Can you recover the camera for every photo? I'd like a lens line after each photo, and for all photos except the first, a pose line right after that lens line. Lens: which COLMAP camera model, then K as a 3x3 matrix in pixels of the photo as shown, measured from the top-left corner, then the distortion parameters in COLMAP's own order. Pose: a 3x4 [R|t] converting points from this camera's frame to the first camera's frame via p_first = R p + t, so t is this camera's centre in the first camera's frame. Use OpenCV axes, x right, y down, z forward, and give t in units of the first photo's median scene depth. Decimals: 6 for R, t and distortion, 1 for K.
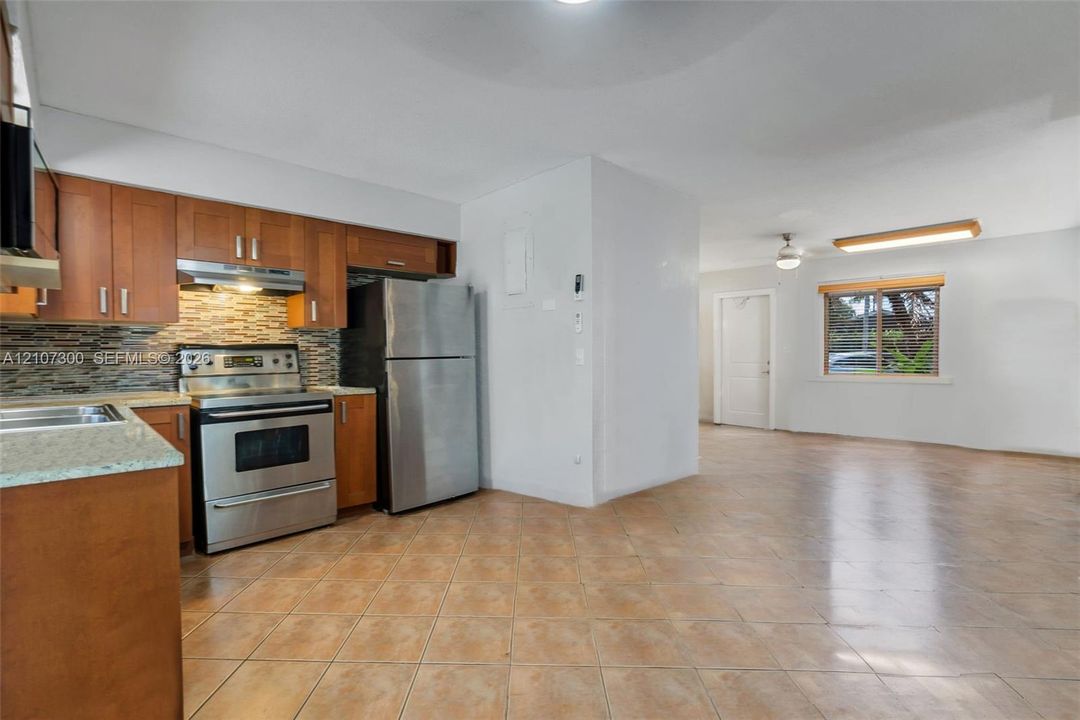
lens RADIAL K [[495.0, 0, 540.0], [0, 495.0, 360.0], [0, 0, 1]] dist [-0.050833, -0.000273]
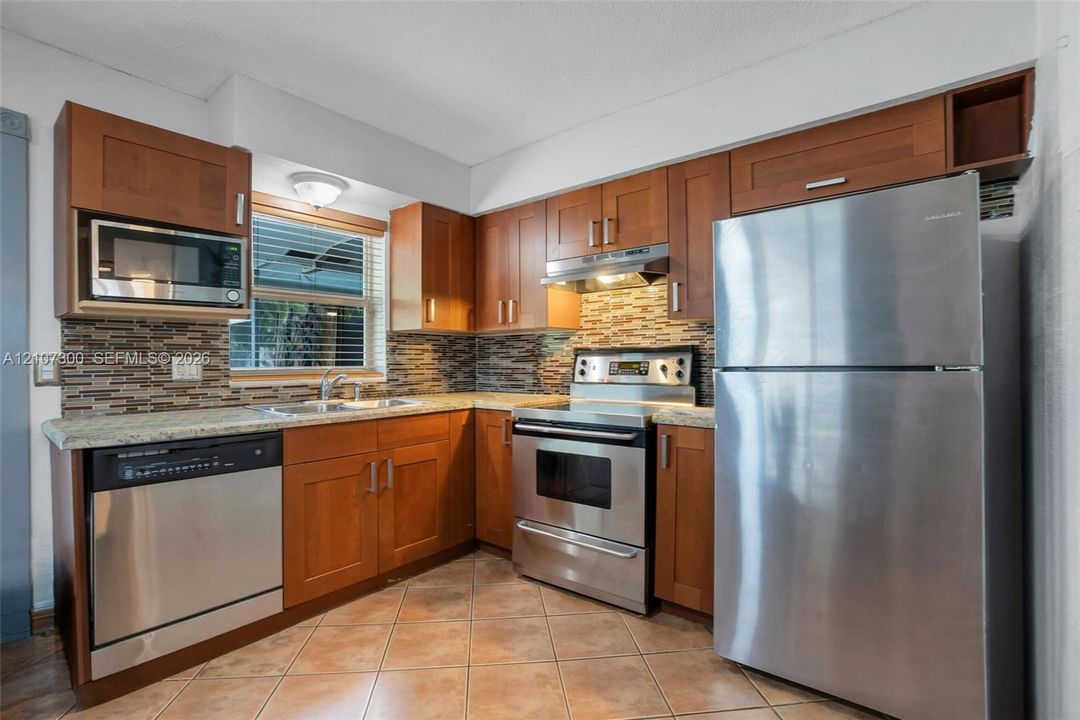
lens RADIAL K [[495.0, 0, 540.0], [0, 495.0, 360.0], [0, 0, 1]] dist [-0.050833, -0.000273]
pose [[0.088105, -0.000162, -0.996111, 0.219365], [-0.014415, 0.999895, -0.001437, -0.007455], [0.996007, 0.014485, 0.088093, 0.789938]]
